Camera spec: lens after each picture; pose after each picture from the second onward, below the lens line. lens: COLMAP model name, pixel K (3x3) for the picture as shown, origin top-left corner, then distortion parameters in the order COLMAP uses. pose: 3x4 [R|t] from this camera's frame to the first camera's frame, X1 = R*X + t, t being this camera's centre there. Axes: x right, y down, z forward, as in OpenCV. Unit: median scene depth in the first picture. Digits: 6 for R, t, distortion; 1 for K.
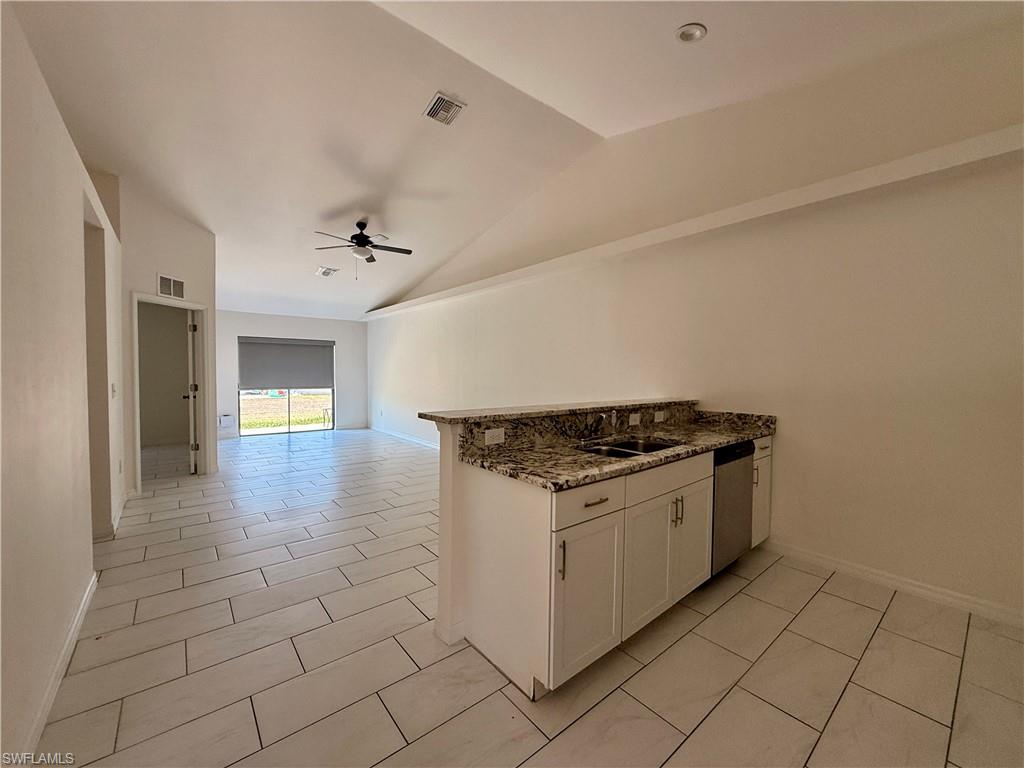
lens RADIAL K [[409.3, 0, 508.9], [0, 409.3, 381.6], [0, 0, 1]] dist [-0.000328, -0.000051]
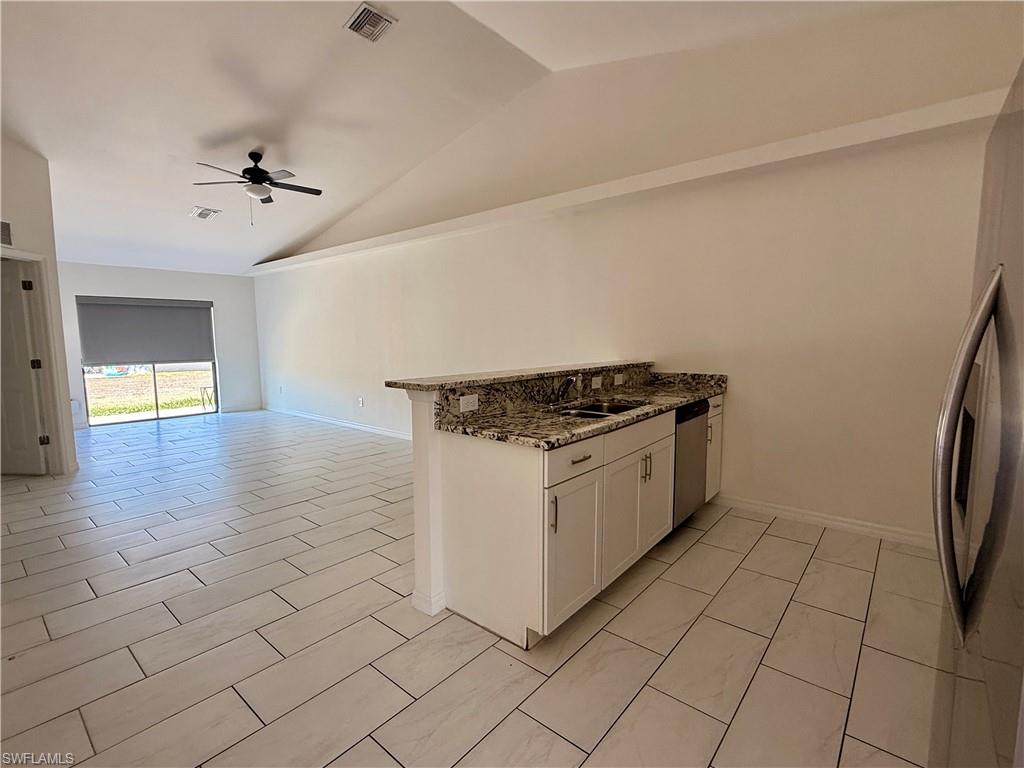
lens RADIAL K [[482.1, 0, 509.9], [0, 482.1, 382.1], [0, 0, 1]] dist [-0.004556, -0.000410]
pose [[0.983239, -0.033822, 0.179157, -0.097494], [0.021171, 0.997175, 0.072065, 0.003753], [-0.181089, -0.067065, 0.981178, -0.084012]]
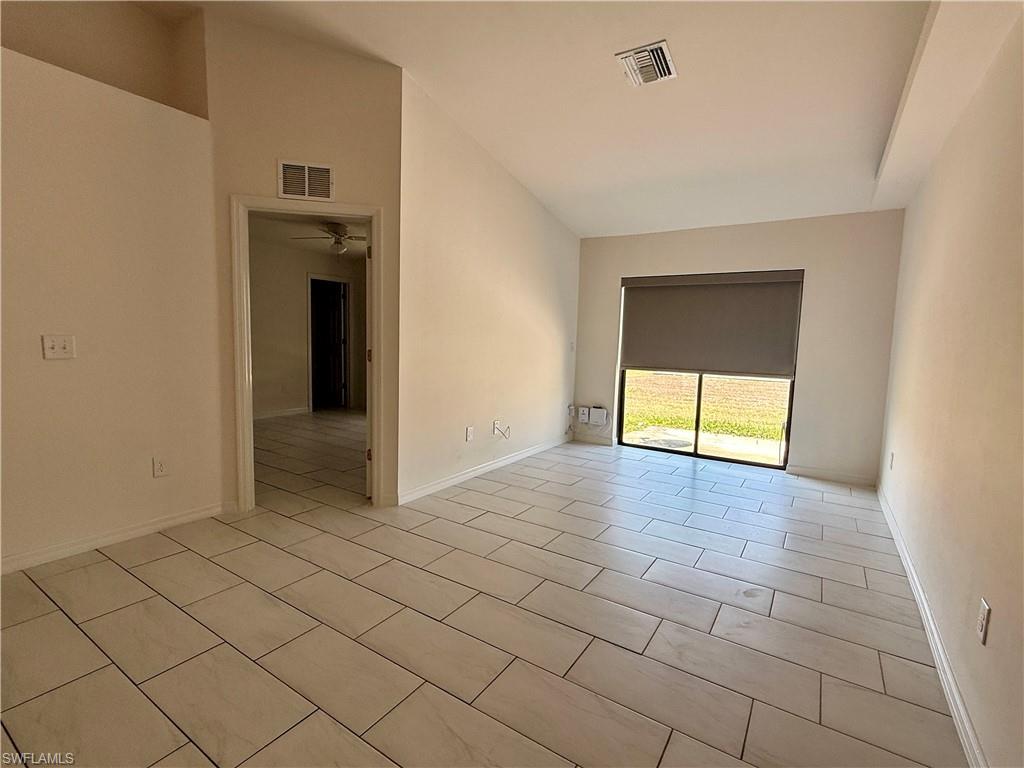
lens RADIAL K [[482.1, 0, 506.2], [0, 482.1, 378.7], [0, 0, 1]] dist [-0.004556, -0.000410]
pose [[0.293504, 0.093650, -0.951360, -0.088134], [-0.053819, 0.995230, 0.081365, -0.031315], [0.954442, 0.027321, 0.297144, 1.717519]]
